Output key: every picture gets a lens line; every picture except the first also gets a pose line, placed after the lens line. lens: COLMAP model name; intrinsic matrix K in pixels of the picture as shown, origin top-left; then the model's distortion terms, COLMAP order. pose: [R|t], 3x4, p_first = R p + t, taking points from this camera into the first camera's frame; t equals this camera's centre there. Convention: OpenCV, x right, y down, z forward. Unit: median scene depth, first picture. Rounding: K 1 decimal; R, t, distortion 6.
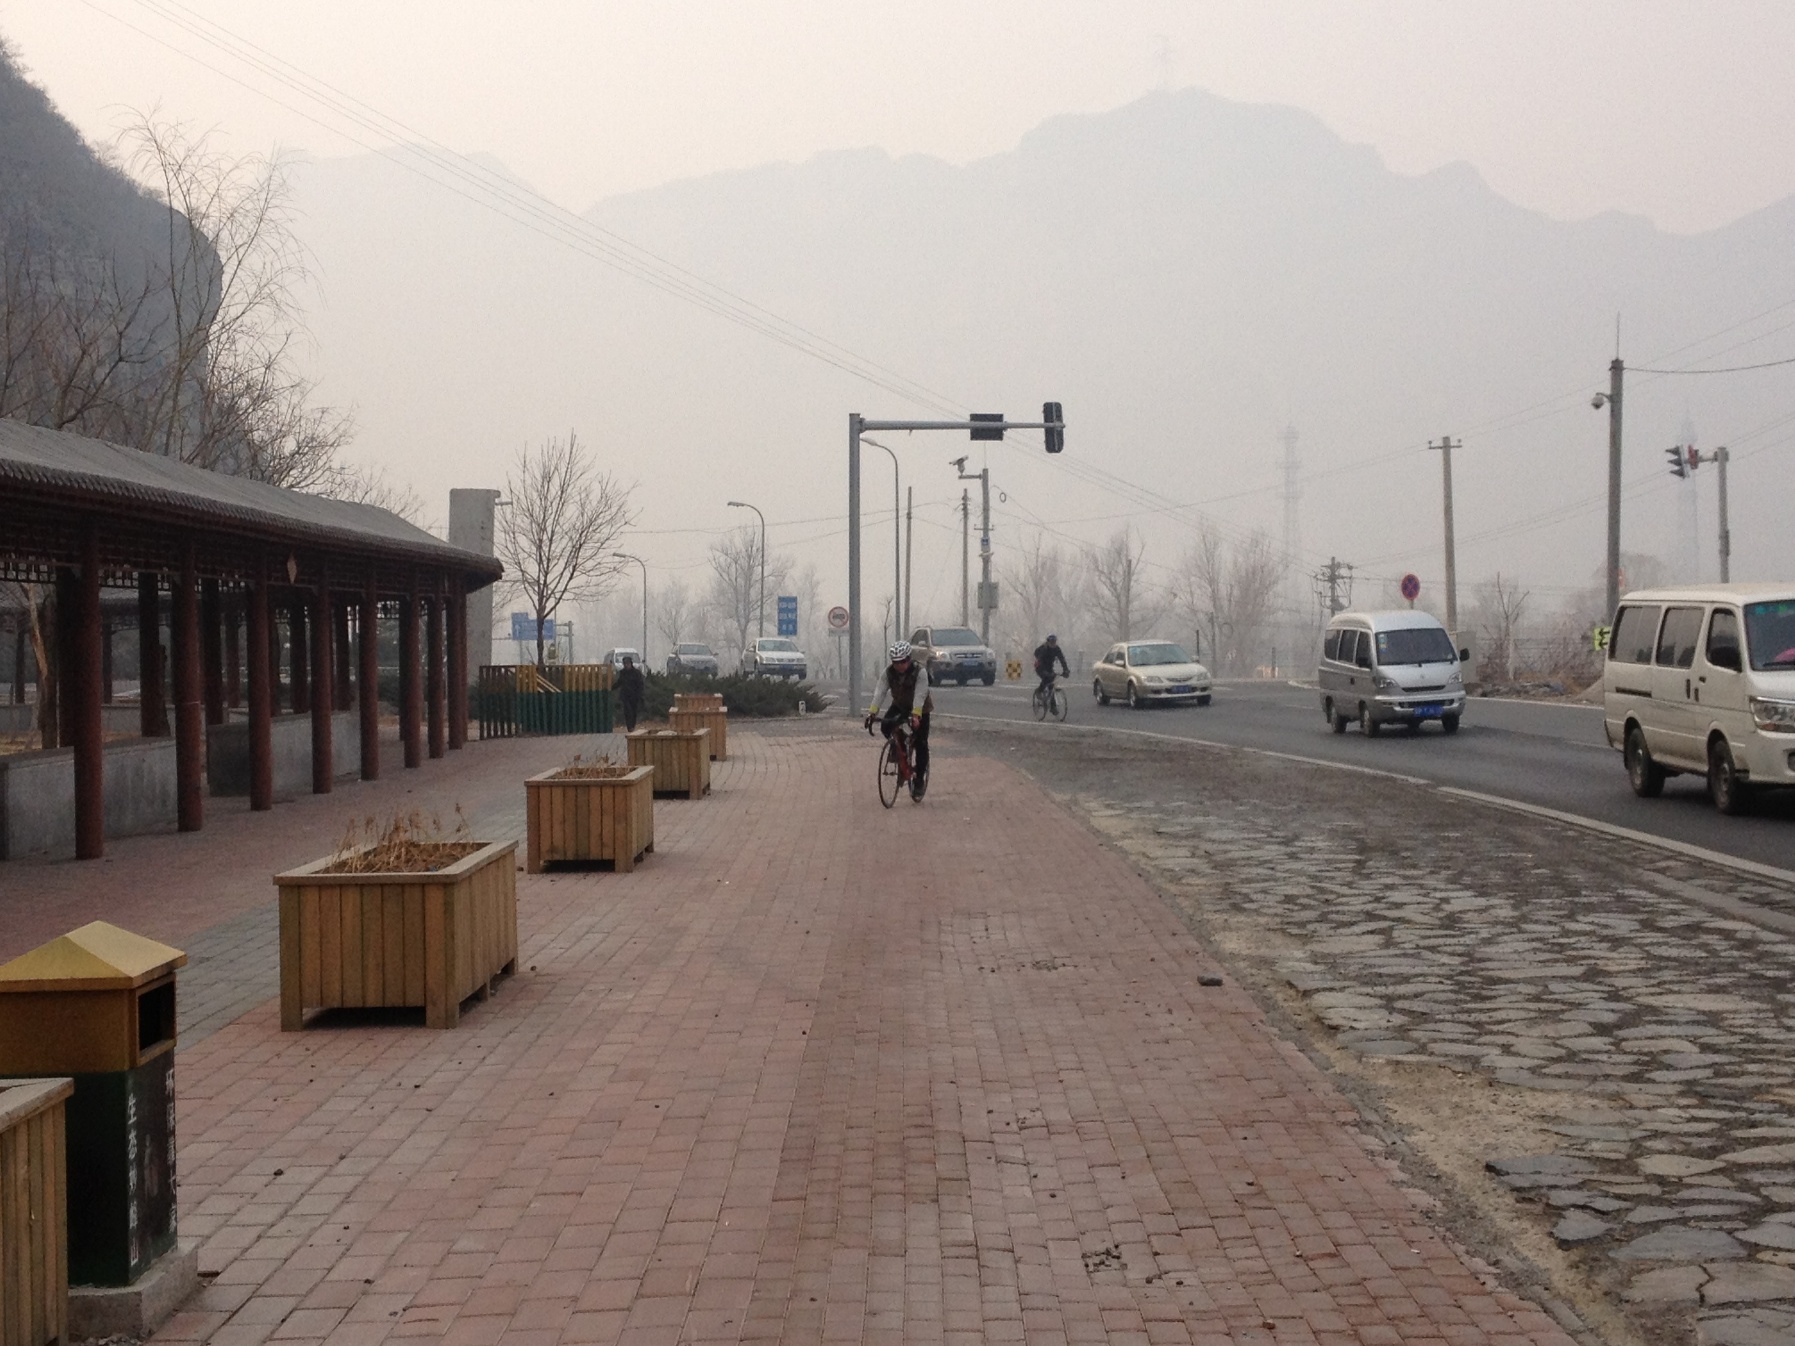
lens RADIAL K [[2701.2, 0, 878.0], [0, 2701.2, 718.6], [0, 0, 1]] dist [0.159498, -0.213643]
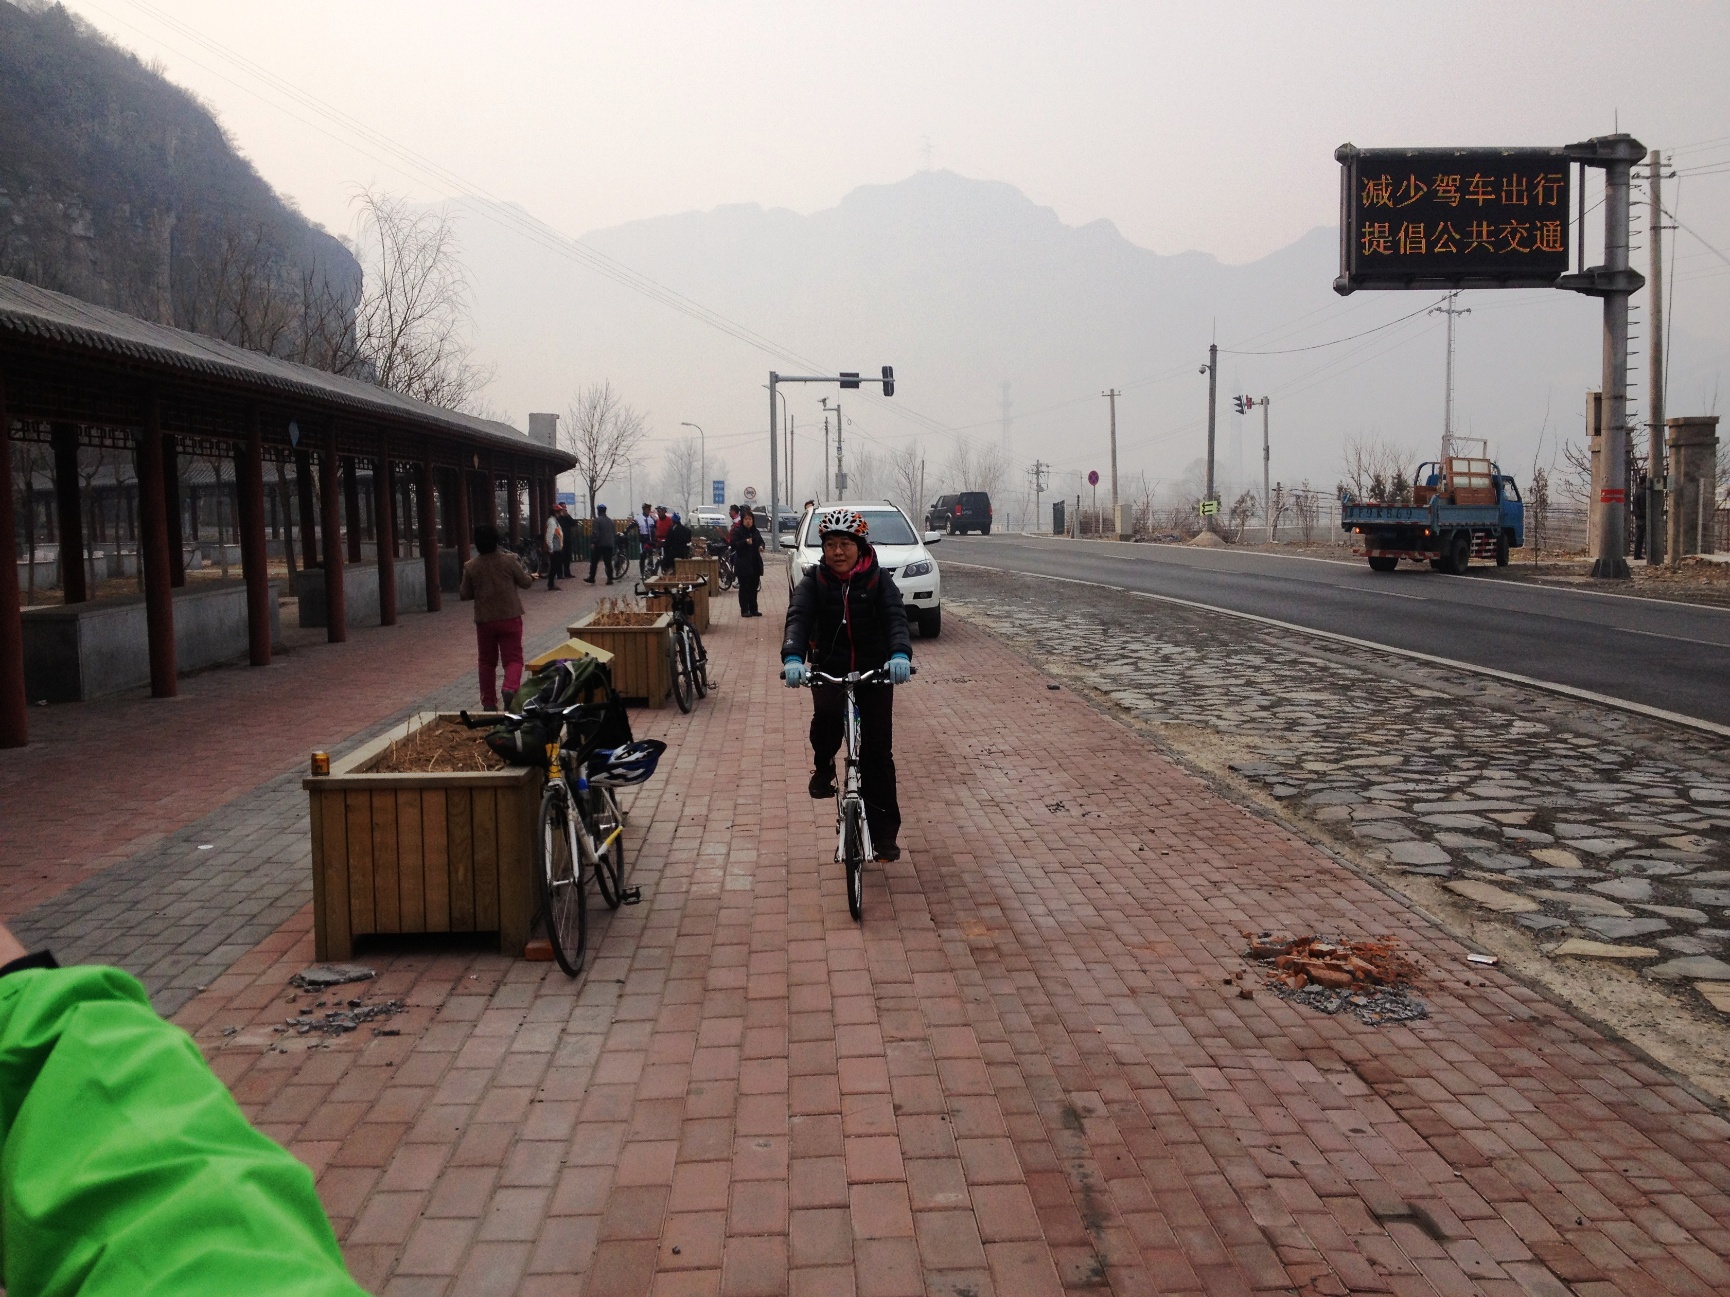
lens RADIAL K [[1602.9, 0, 843.6], [0, 1602.9, 697.2], [0, 0, 1]] dist [0.162035, -0.338259]
pose [[0.998562, 0.002744, 0.053542, -0.082867], [-0.007460, 0.996085, 0.088082, 0.005256], [-0.053091, -0.088355, 0.994673, -0.114262]]
